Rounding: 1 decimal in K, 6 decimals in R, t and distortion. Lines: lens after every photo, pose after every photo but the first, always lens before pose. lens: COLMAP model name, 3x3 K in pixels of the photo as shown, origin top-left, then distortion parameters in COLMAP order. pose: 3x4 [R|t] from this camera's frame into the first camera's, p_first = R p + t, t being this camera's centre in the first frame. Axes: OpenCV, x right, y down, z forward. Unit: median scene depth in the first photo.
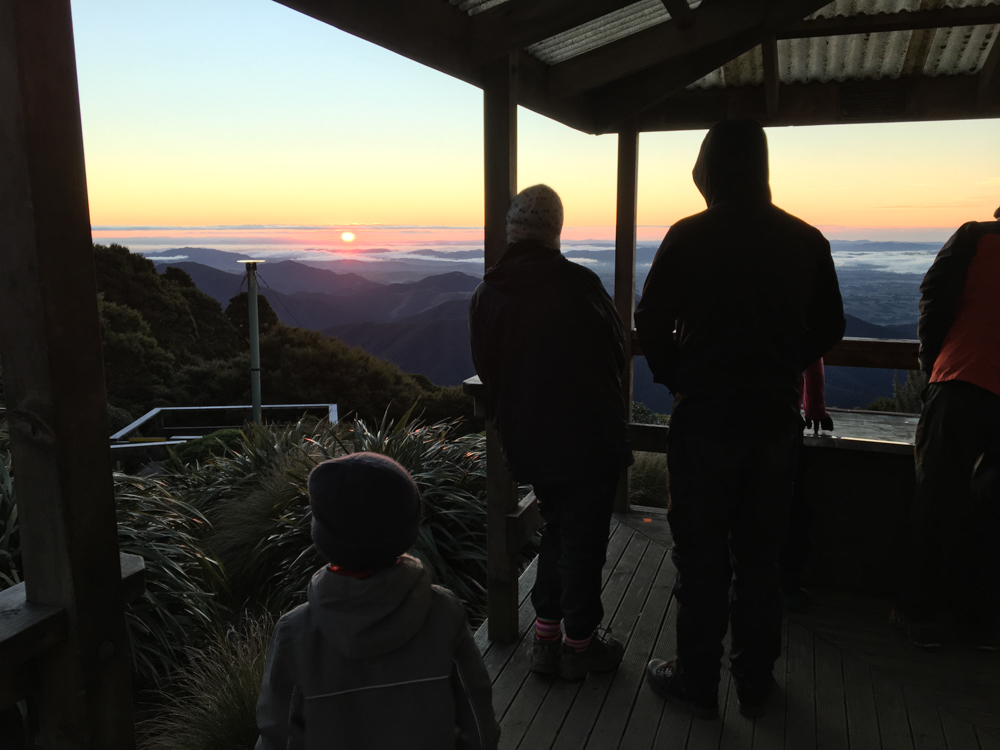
lens RADIAL K [[840.7, 0, 510.6], [0, 840.7, 374.4], [0, 0, 1]] dist [0.058267, -0.054748]
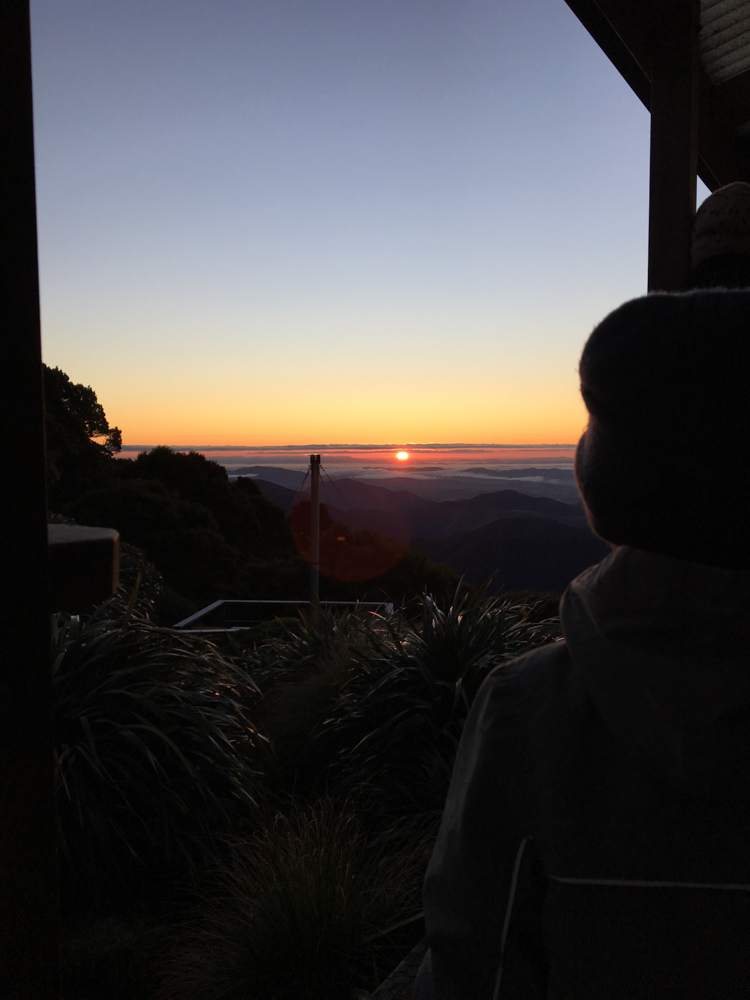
lens RADIAL K [[840.7, 0, 383.8], [0, 840.7, 500.9], [0, 0, 1]] dist [0.058267, -0.054748]
pose [[0.977734, 0.010092, -0.209607, -0.034583], [-0.032685, 0.993977, -0.104602, 0.041657], [0.207289, 0.109124, 0.972175, 0.103356]]
